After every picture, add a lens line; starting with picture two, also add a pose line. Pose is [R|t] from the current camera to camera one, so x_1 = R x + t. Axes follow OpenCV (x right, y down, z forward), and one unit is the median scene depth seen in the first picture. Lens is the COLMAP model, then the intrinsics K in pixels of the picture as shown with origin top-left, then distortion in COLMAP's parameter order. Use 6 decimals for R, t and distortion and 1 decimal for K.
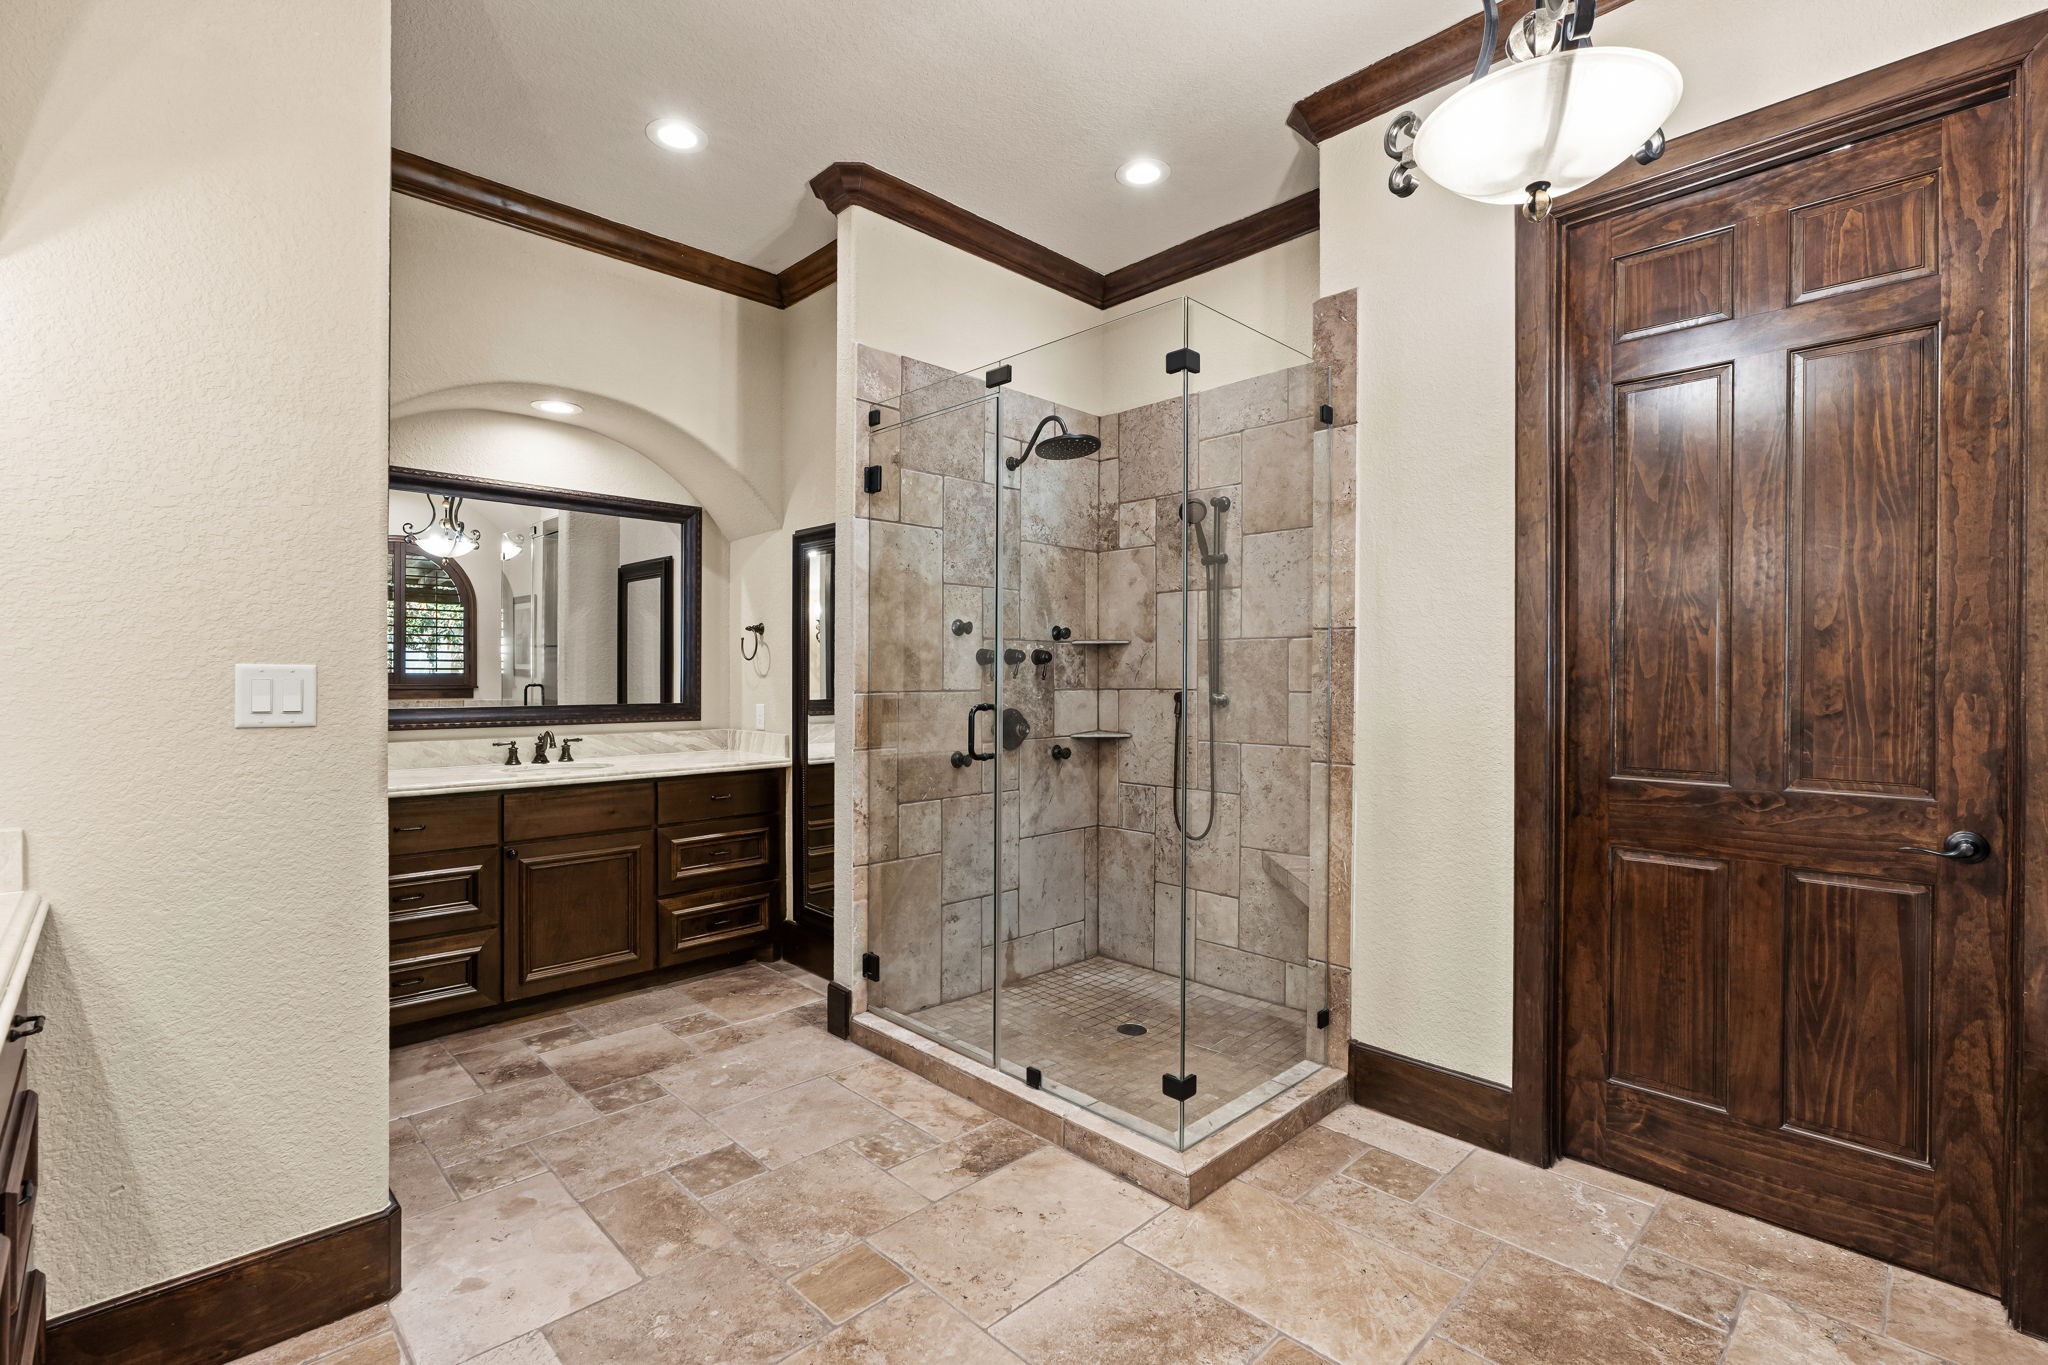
lens RADIAL K [[920.8, 0, 1024.0], [0, 920.8, 682.5], [0, 0, 1]] dist [0.000228, 0.000045]
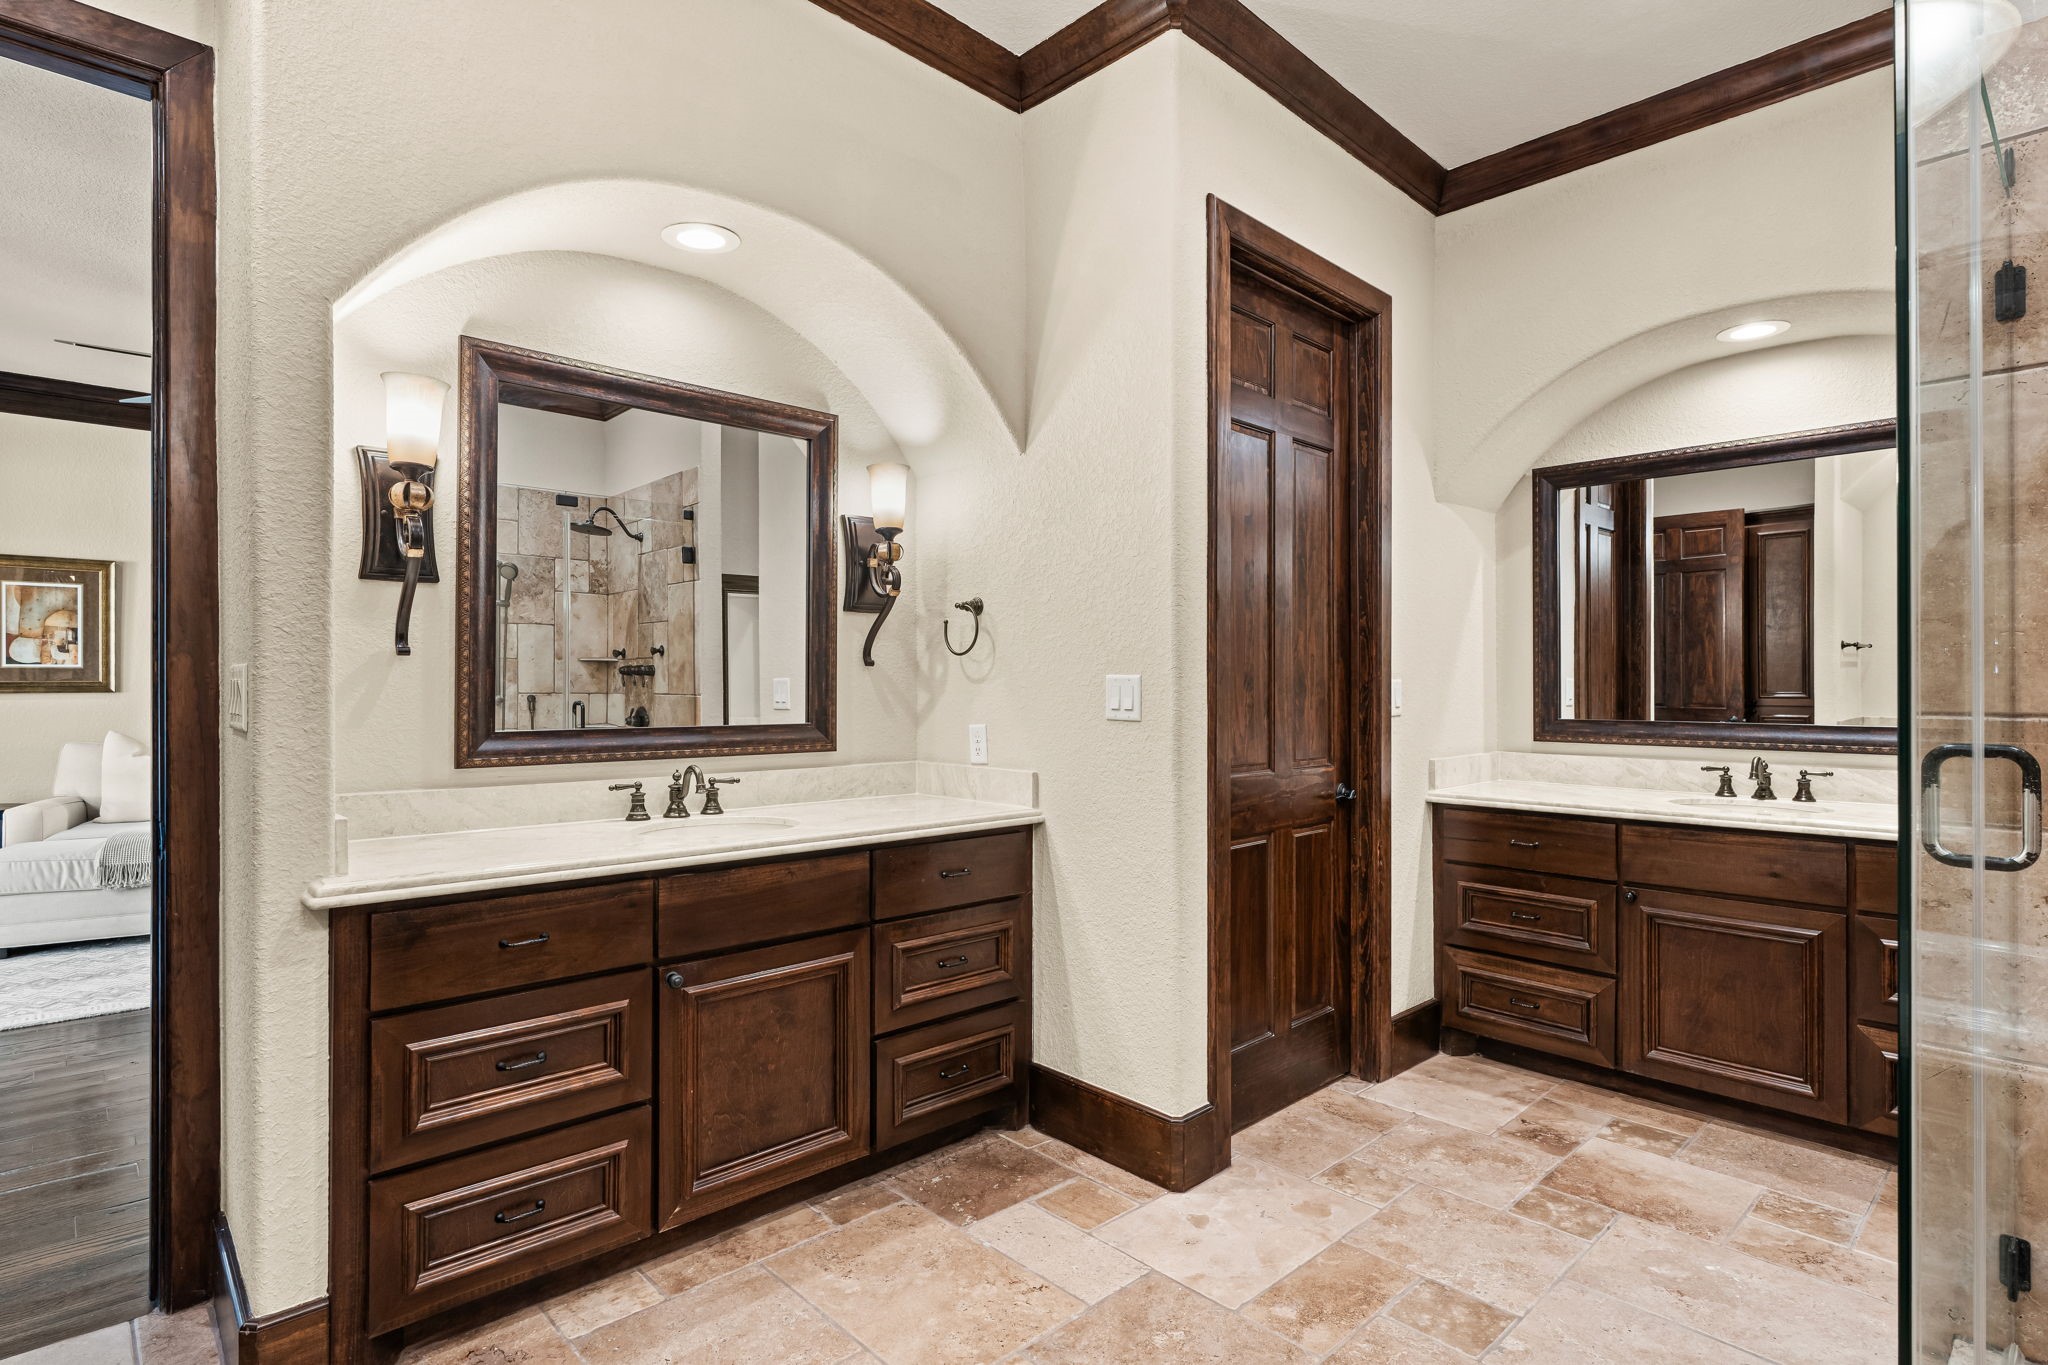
lens RADIAL K [[1033.6, 0, 1024.0], [0, 1033.6, 682.5], [0, 0, 1]] dist [0.000048, -0.000154]
pose [[-0.010291, -0.005159, -0.999934, 0.438197], [-0.007825, 0.999956, -0.005078, 0.000394], [0.999916, 0.007772, -0.010331, 0.514057]]
